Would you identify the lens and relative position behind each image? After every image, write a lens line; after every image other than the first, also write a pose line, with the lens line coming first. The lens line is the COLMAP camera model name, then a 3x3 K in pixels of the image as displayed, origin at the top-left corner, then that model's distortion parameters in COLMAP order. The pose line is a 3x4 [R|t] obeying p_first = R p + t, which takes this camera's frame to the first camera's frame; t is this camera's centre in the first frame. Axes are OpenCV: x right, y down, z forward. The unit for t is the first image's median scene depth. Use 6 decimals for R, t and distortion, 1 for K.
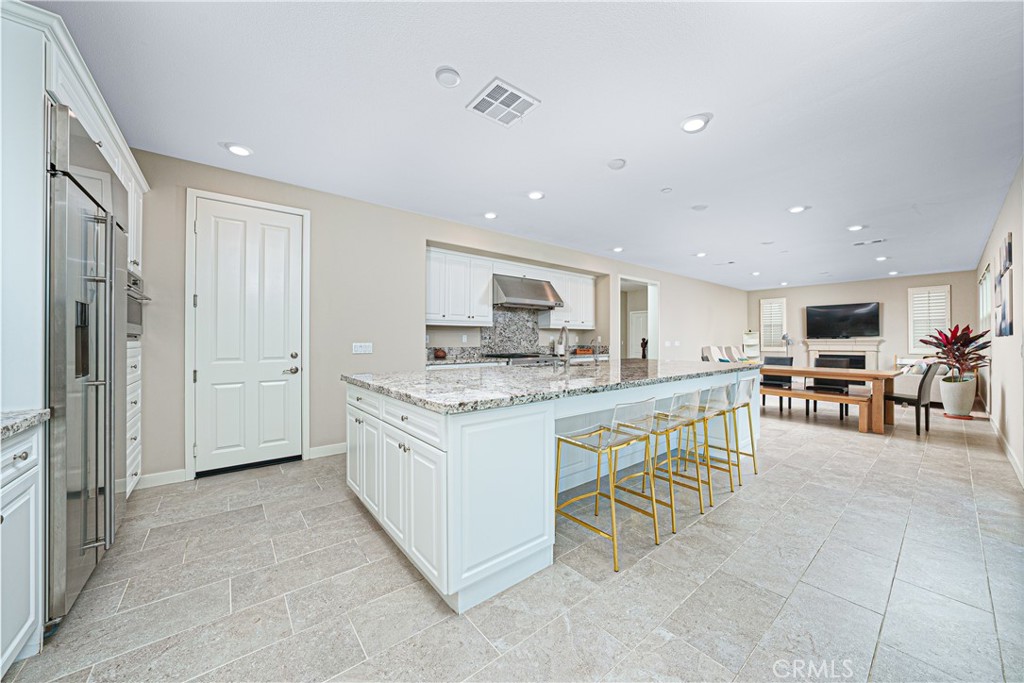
lens RADIAL K [[364.1, 0, 512.7], [0, 364.1, 337.2], [0, 0, 1]] dist [-0.030320, 0.006687]
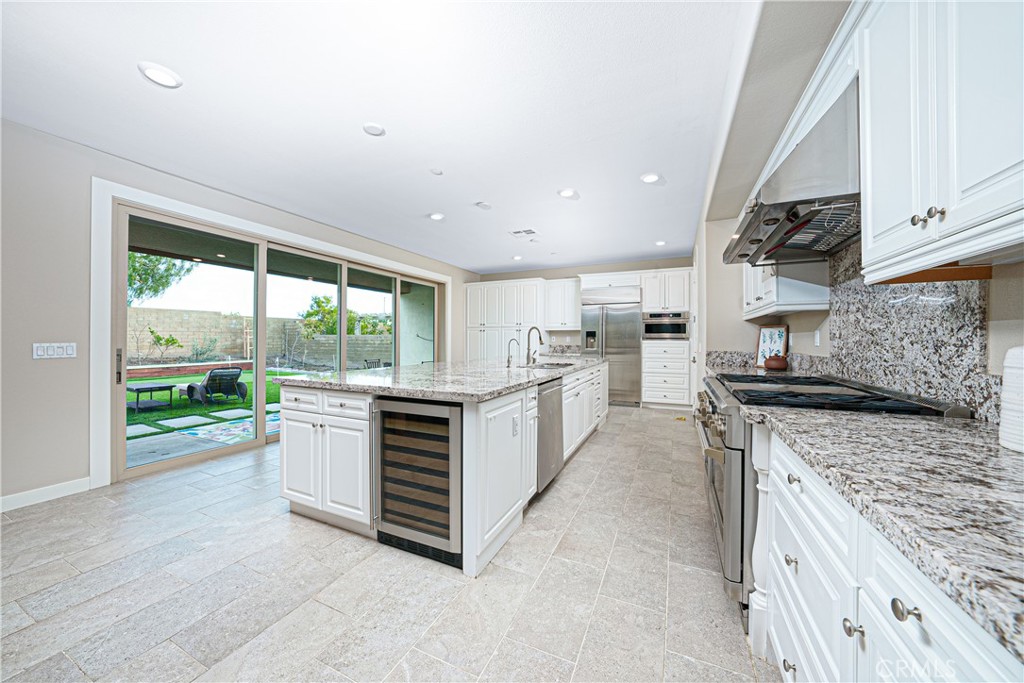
lens RADIAL K [[356.7, 0, 512.6], [0, 356.7, 337.2], [0, 0, 1]] dist [-0.033643, 0.006884]
pose [[-0.897233, -0.002833, -0.441549, 0.428428], [0.003794, 0.999893, -0.014125, 0.008226], [0.441542, -0.014349, -0.897126, 1.244084]]
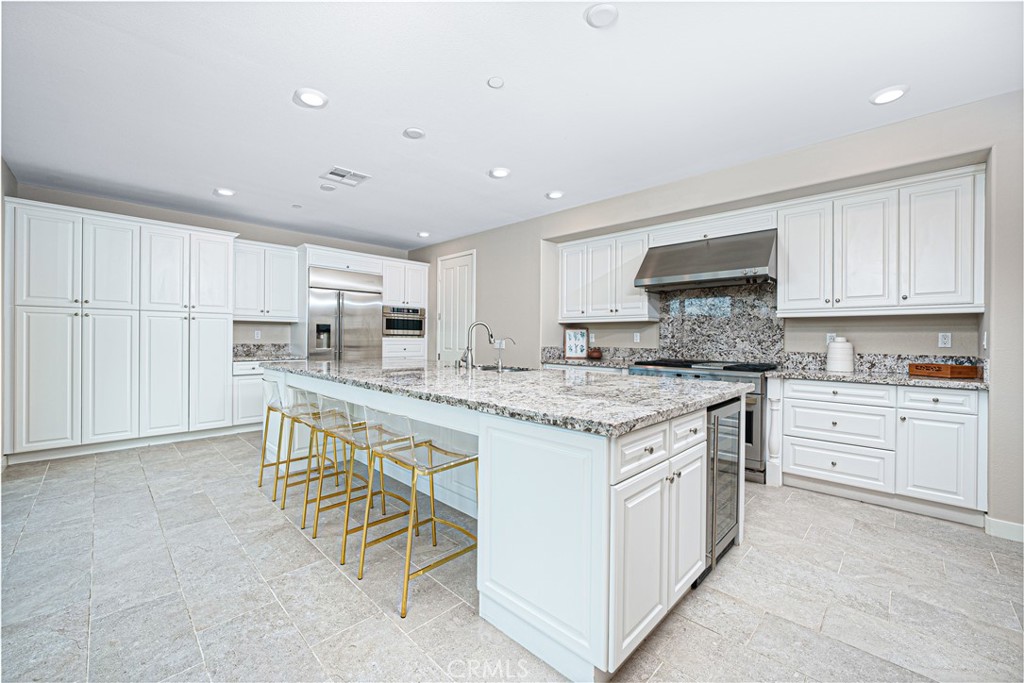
lens RADIAL K [[407.0, 0, 512.0], [0, 407.0, 341.5], [0, 0, 1]] dist [-0.010455, 0.000256]
pose [[0.115415, 0.010743, -0.993259, 0.722266], [0.000112, 0.999941, 0.010828, 0.003381], [0.993317, -0.001361, 0.115407, 0.635027]]
